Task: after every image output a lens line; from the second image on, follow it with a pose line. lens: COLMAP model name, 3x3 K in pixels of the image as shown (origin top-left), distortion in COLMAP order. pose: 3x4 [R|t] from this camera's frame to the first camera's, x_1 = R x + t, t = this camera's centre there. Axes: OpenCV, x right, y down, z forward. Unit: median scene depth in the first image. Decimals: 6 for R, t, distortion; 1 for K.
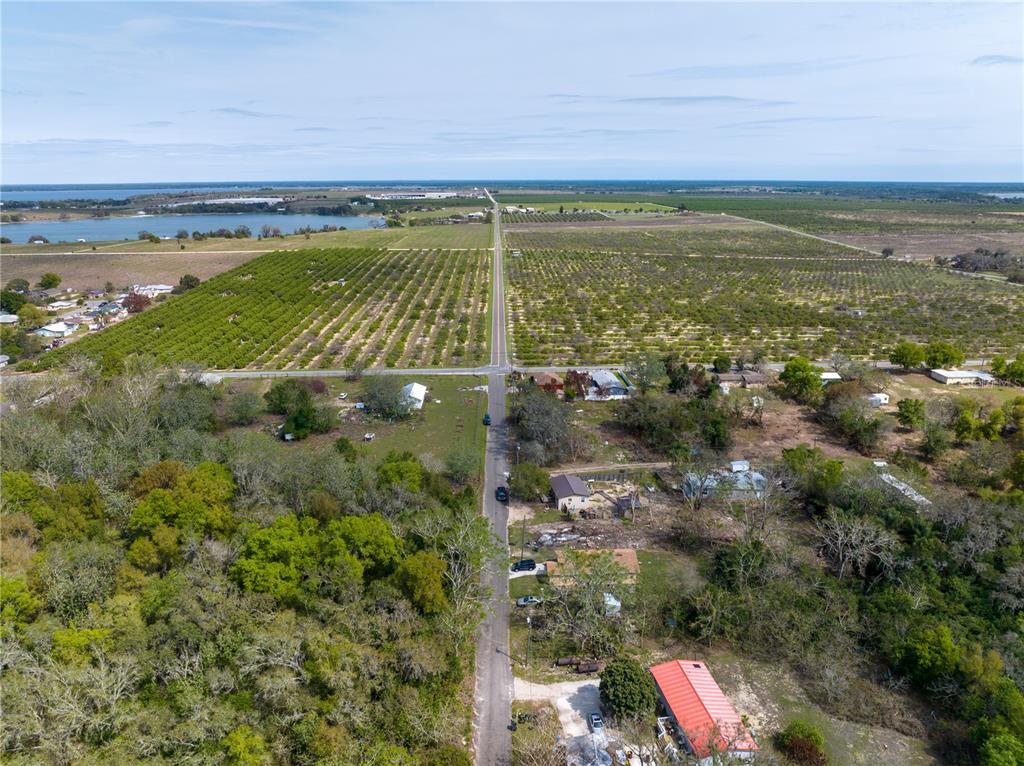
lens RADIAL K [[712.5, 0, 505.3], [0, 712.5, 382.1], [0, 0, 1]] dist [-0.025902, 0.003431]
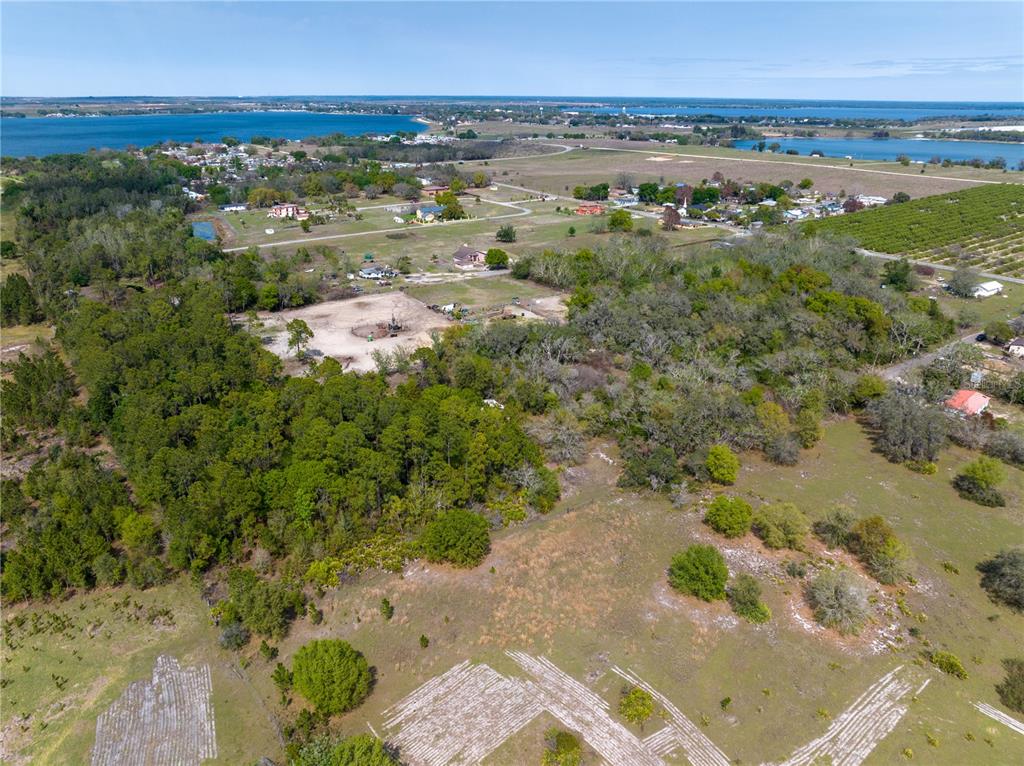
lens RADIAL K [[720.1, 0, 512.0], [0, 720.1, 383.0], [0, 0, 1]] dist [-0.048009, 0.026816]
pose [[0.554108, 0.317747, -0.769416, 0.148753], [-0.235049, 0.946395, 0.221560, 0.032732], [0.798572, 0.058082, 0.599091, -0.180313]]
